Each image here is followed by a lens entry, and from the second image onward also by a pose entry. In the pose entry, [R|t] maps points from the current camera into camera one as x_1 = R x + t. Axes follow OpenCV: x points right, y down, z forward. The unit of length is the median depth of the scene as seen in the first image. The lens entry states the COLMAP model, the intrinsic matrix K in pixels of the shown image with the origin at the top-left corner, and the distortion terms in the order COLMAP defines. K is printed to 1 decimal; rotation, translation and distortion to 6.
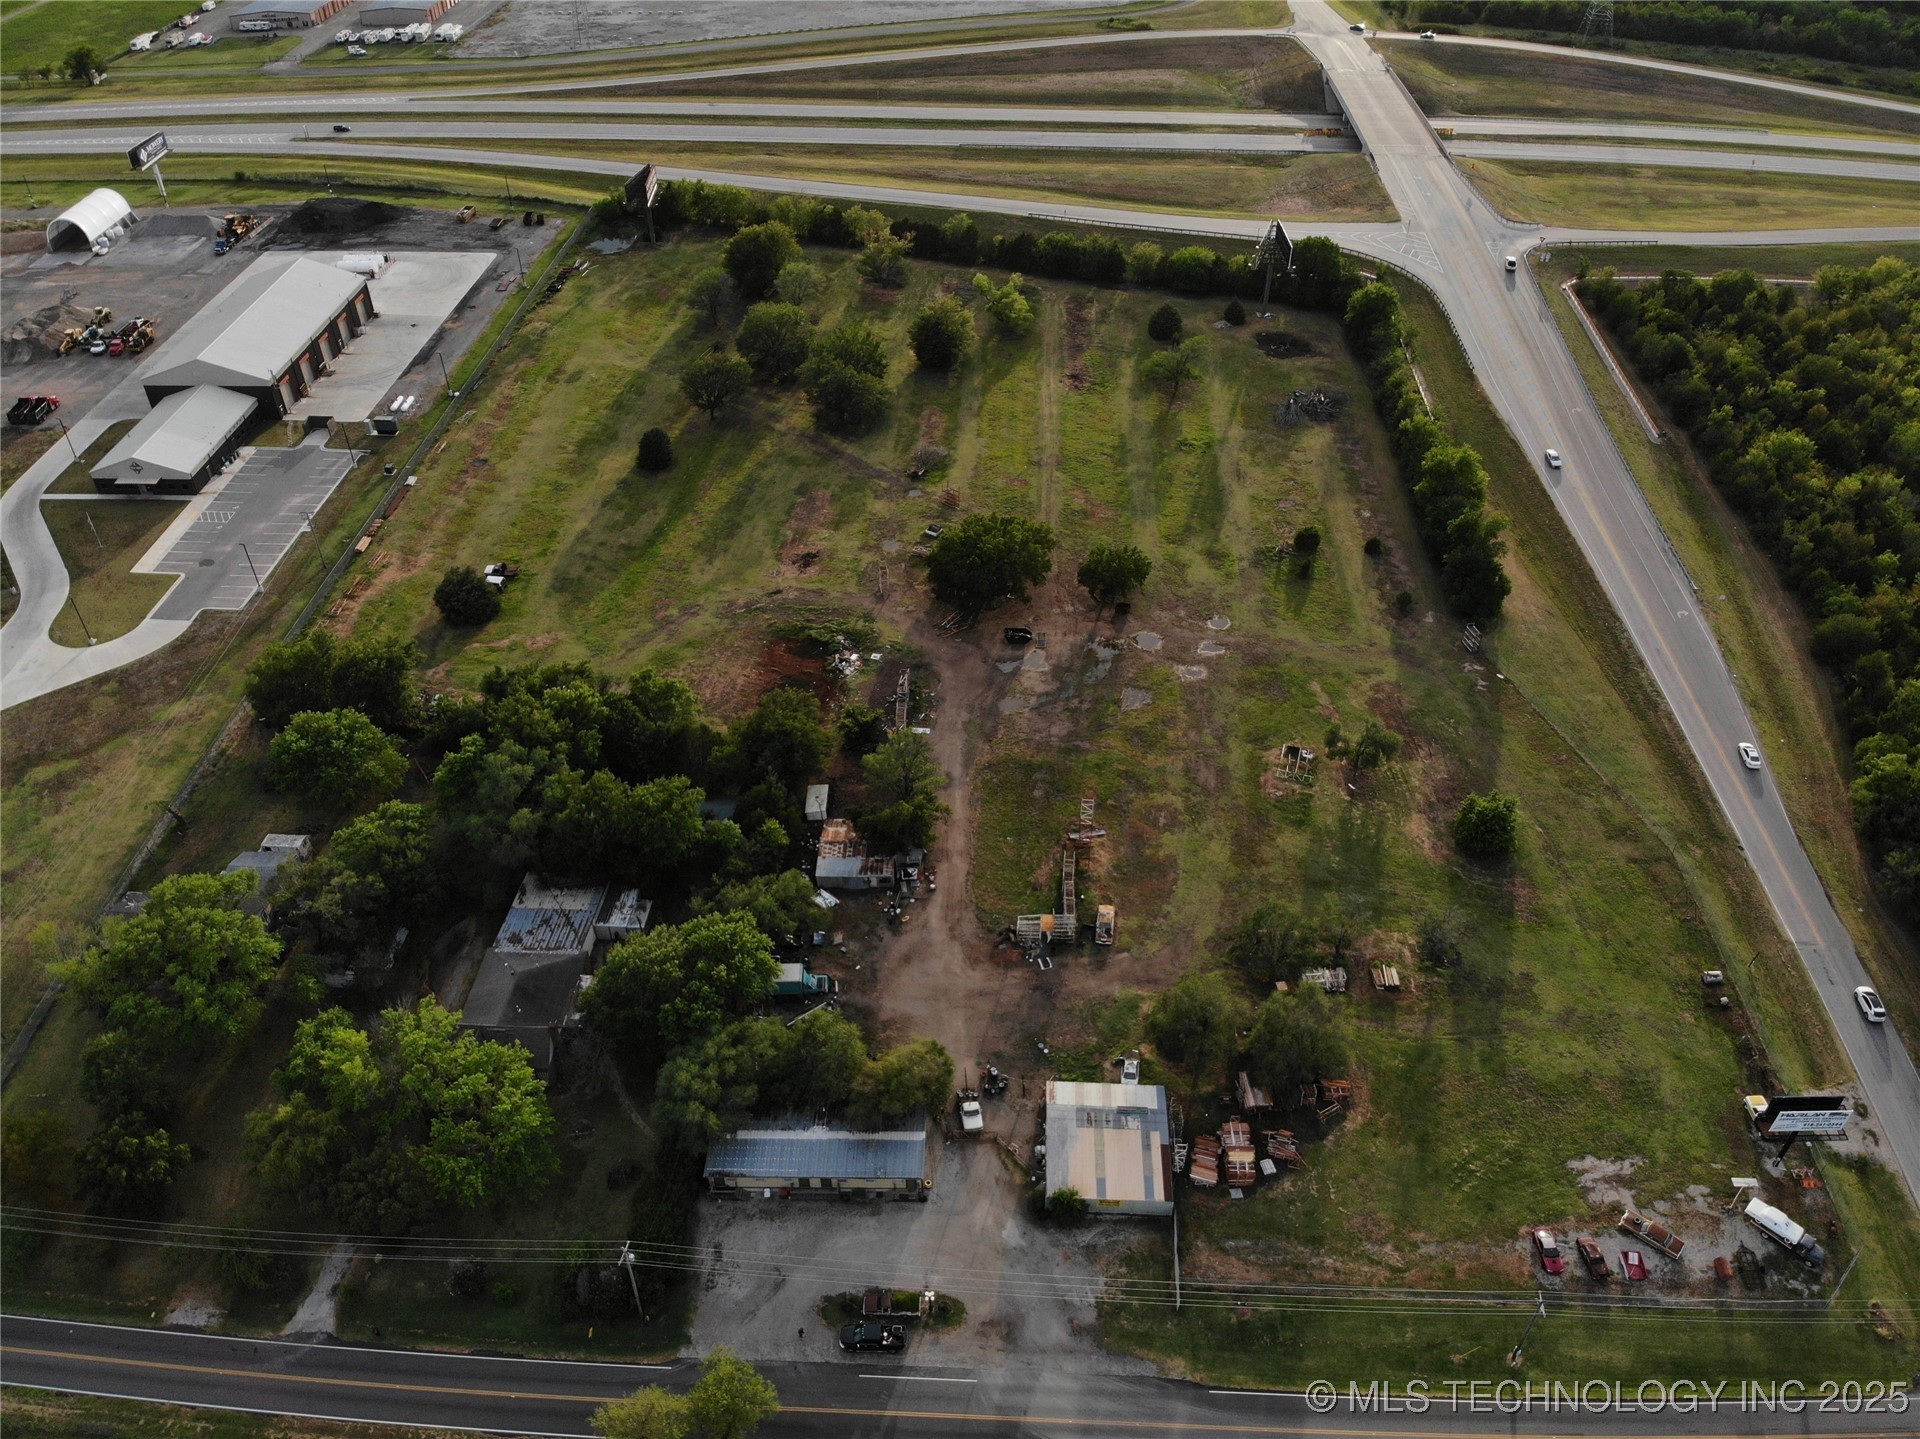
lens RADIAL K [[1399.9, 0, 991.5], [0, 1399.9, 715.0], [0, 0, 1]] dist [0.045744, -0.135661]
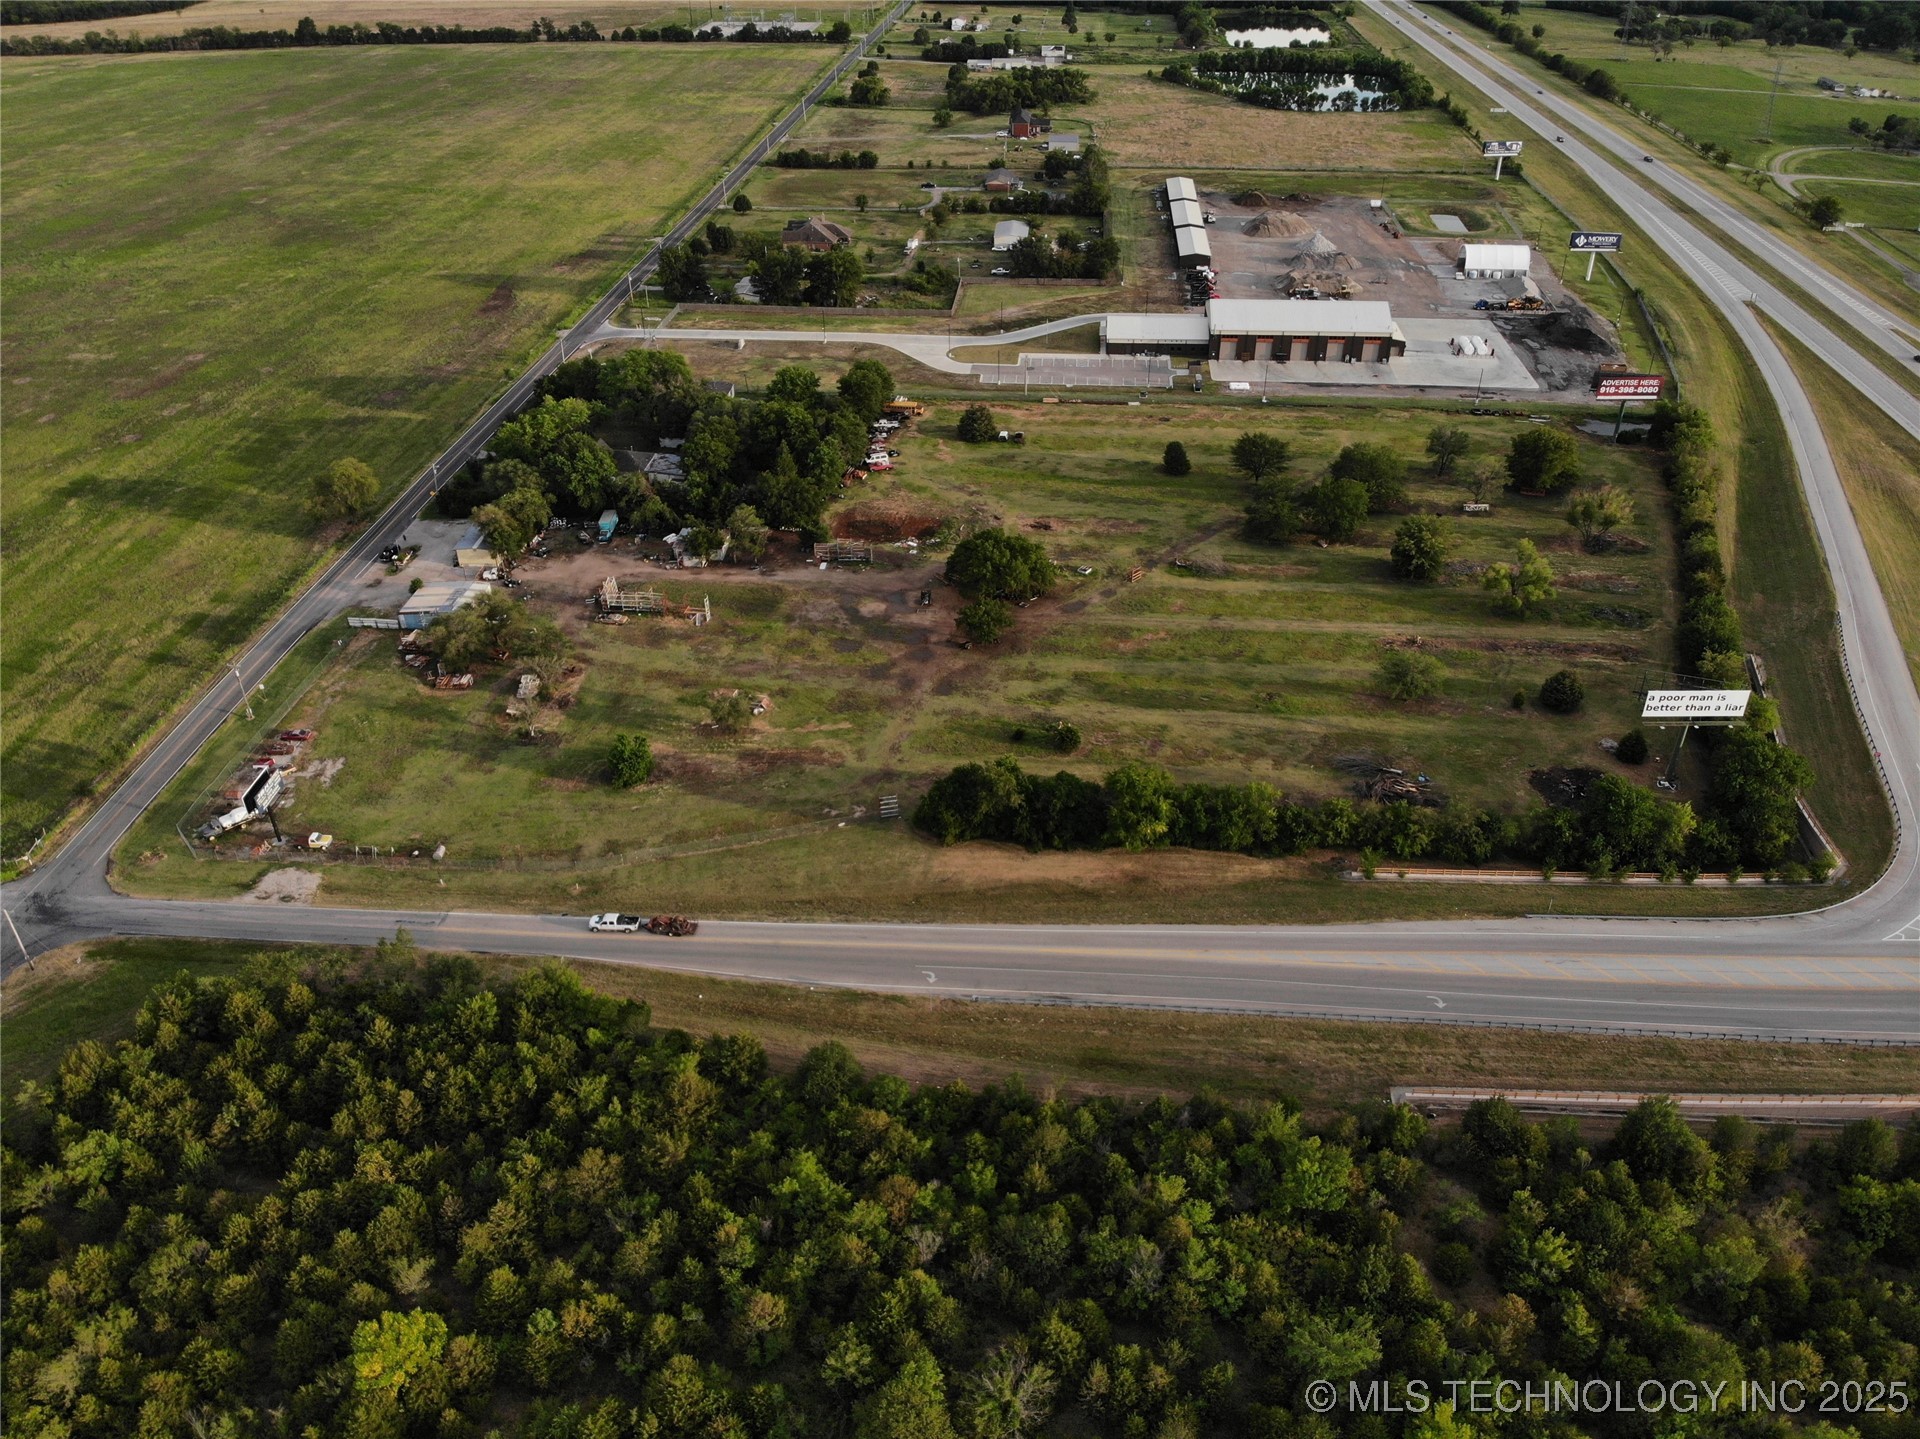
lens RADIAL K [[1399.9, 0, 963.2], [0, 1399.9, 708.9], [0, 0, 1]] dist [0.045744, -0.135661]
pose [[-0.039075, 0.539866, -0.840843, 1.024266], [-0.632668, 0.637967, 0.439010, -0.513995], [0.773436, 0.549129, 0.316628, 0.615326]]
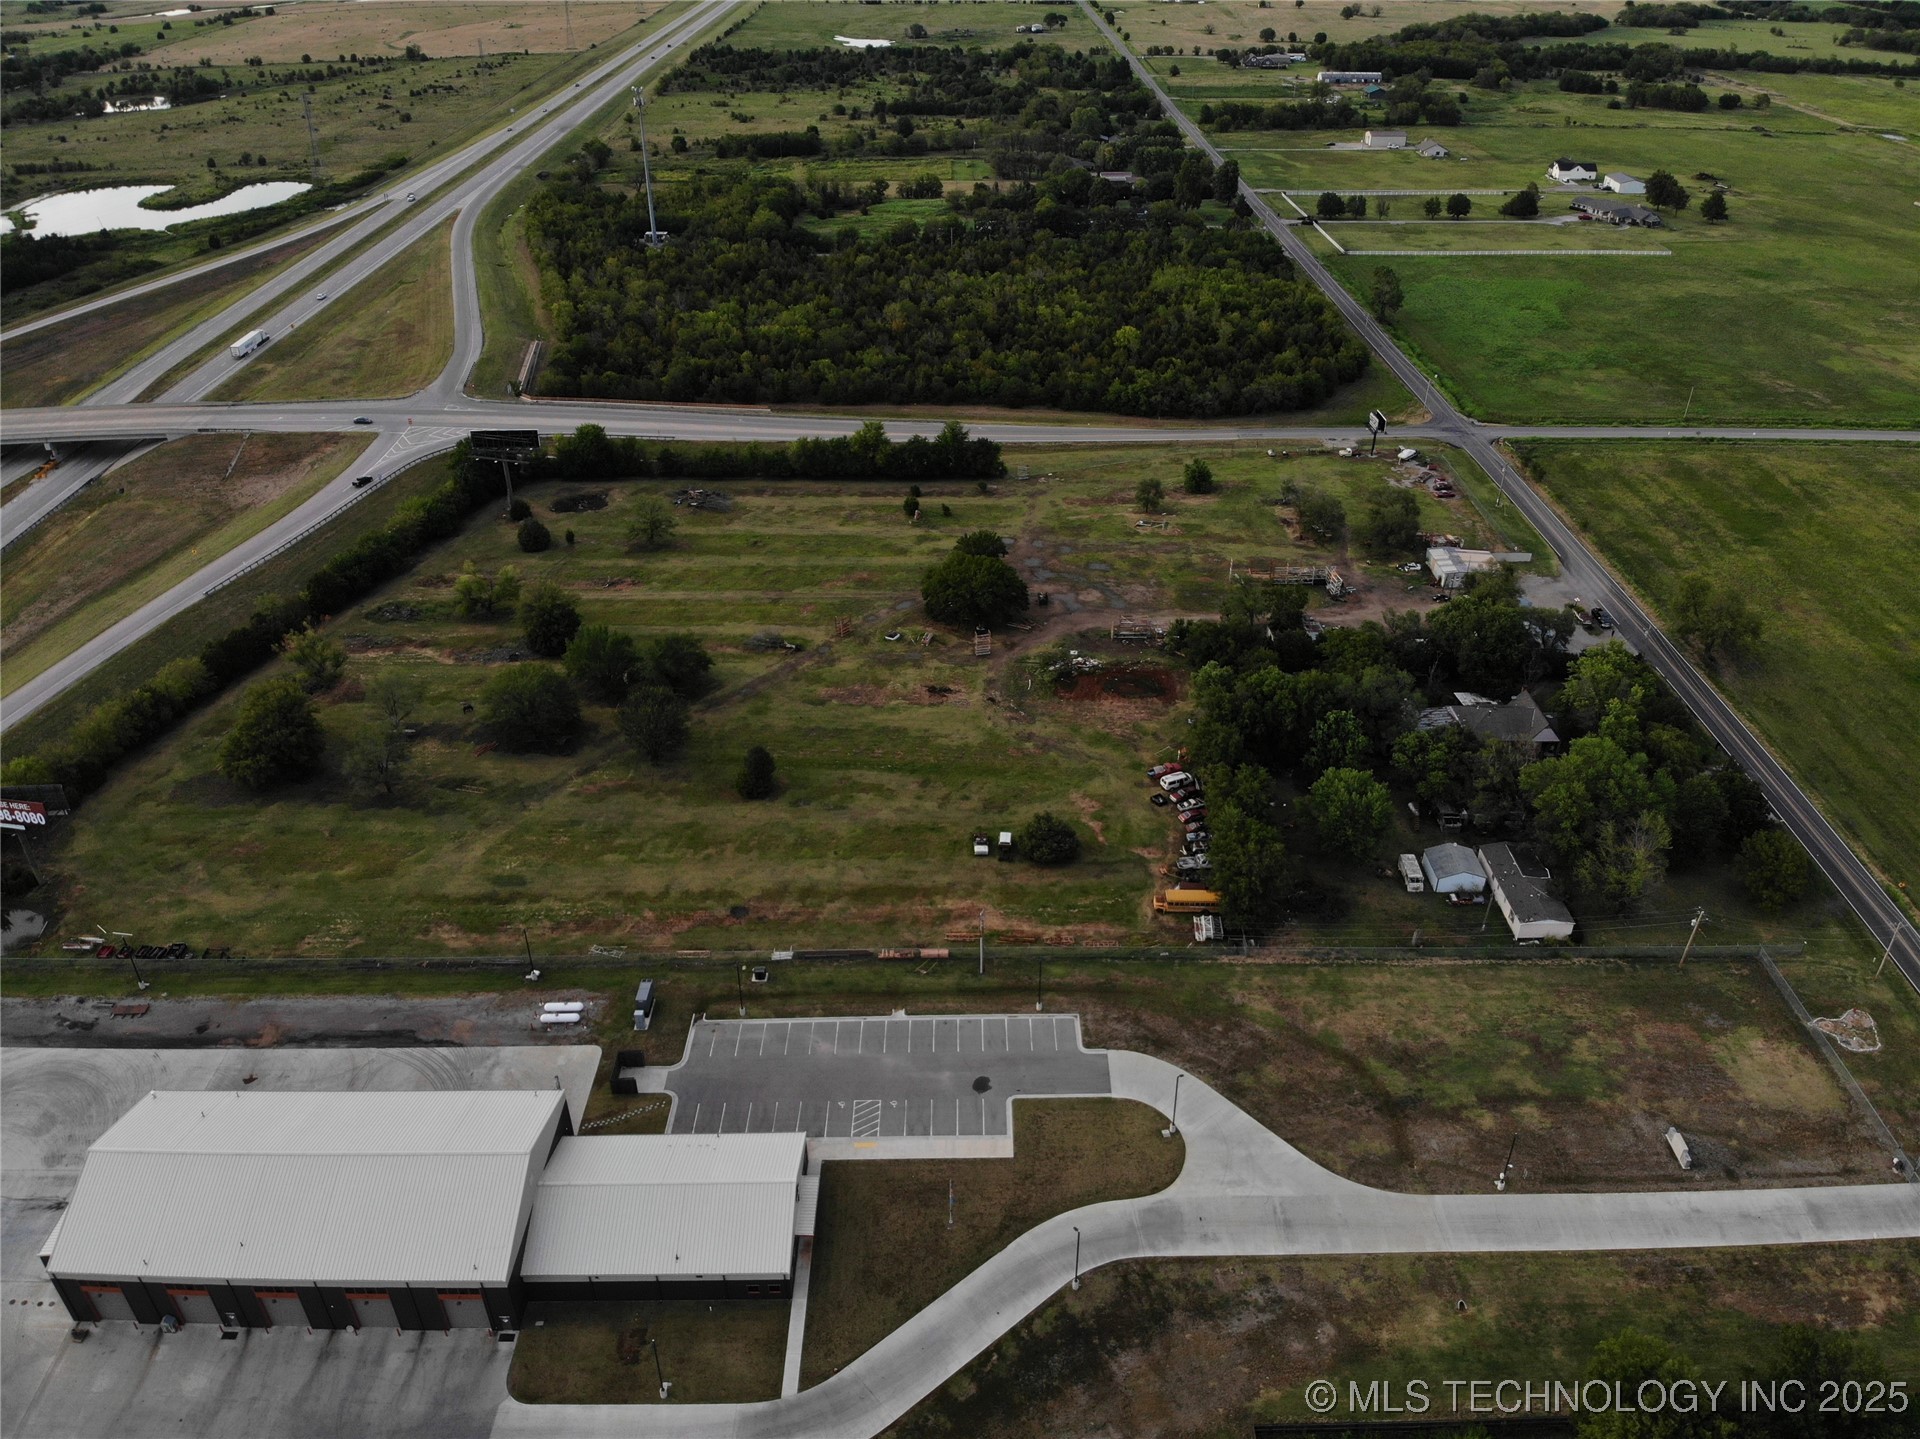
lens RADIAL K [[1399.9, 0, 964.3], [0, 1399.9, 718.7], [0, 0, 1]] dist [0.045744, -0.135661]
pose [[-0.048480, -0.524093, 0.850280, -1.068021], [0.637012, 0.639462, 0.430470, -0.551399], [-0.769328, 0.562508, 0.302853, 0.646535]]
